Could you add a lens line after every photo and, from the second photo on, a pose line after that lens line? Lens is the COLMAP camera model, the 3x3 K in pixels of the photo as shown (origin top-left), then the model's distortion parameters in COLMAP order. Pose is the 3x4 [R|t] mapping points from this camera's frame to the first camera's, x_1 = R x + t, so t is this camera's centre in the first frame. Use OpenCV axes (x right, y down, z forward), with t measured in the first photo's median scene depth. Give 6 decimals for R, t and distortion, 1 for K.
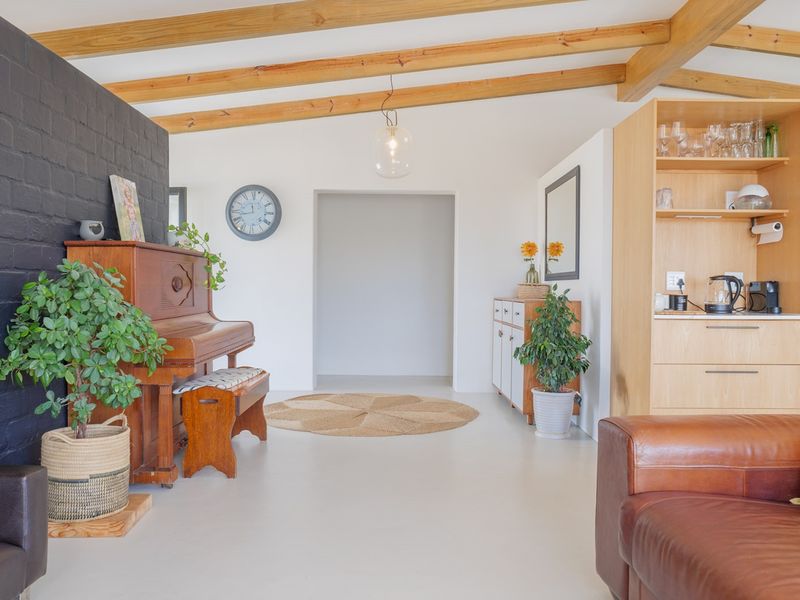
lens RADIAL K [[645.1, 0, 407.8], [0, 645.1, 298.0], [0, 0, 1]] dist [-0.033297, 0.009646]
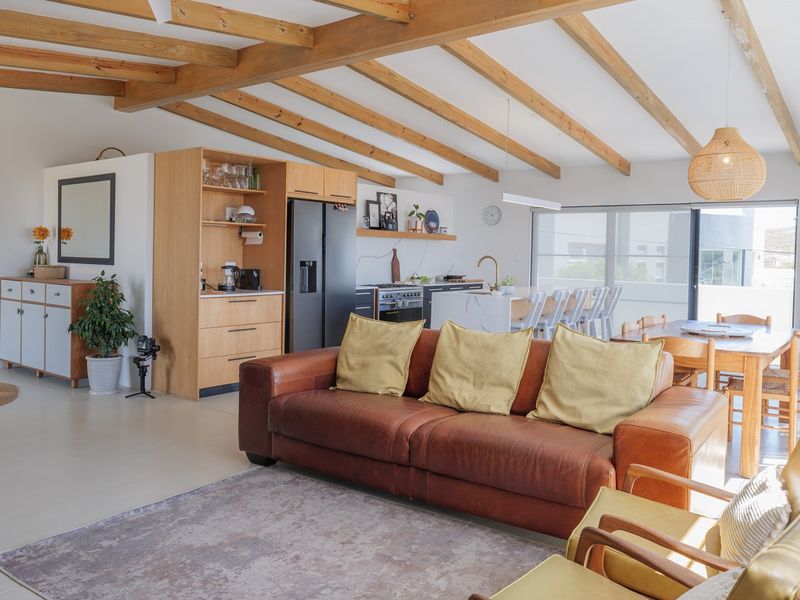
lens RADIAL K [[654.2, 0, 399.3], [0, 654.2, 268.1], [0, 0, 1]] dist [-0.006732, 0.001071]
pose [[0.612036, -0.010739, 0.790757, -0.426999], [-0.007227, 0.999790, 0.019172, -0.055867], [-0.790797, -0.017448, 0.611829, -0.224795]]
